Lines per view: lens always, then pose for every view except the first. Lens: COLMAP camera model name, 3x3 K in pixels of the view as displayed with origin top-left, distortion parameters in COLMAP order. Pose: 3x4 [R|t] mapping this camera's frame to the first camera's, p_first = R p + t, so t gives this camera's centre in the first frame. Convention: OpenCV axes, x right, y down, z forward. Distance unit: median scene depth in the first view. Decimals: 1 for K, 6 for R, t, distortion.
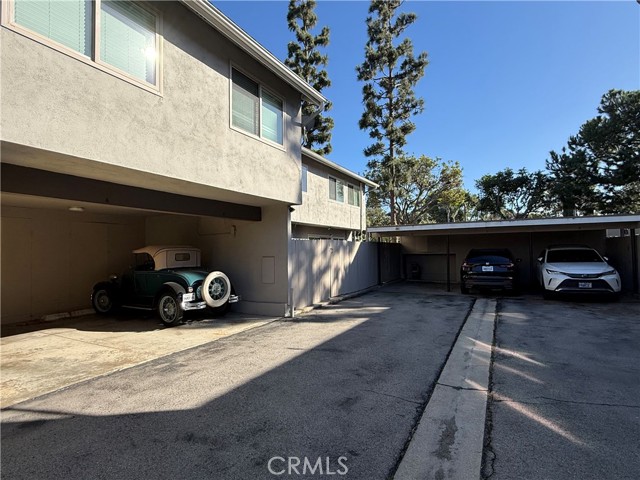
lens RADIAL K [[349.2, 0, 319.7], [0, 349.2, 240.1], [0, 0, 1]] dist [-0.000061, 0.001367]
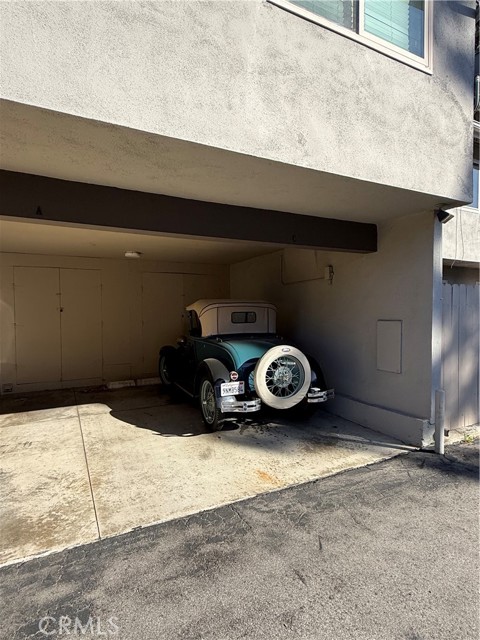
lens RADIAL K [[349.2, 0, 237.6], [0, 349.2, 320.9], [0, 0, 1]] dist [-0.000061, 0.001367]
pose [[0.814655, 0.026953, -0.579319, -0.036309], [0.012114, 0.997911, 0.063464, 0.015876], [0.579819, -0.058719, 0.812626, 0.524457]]
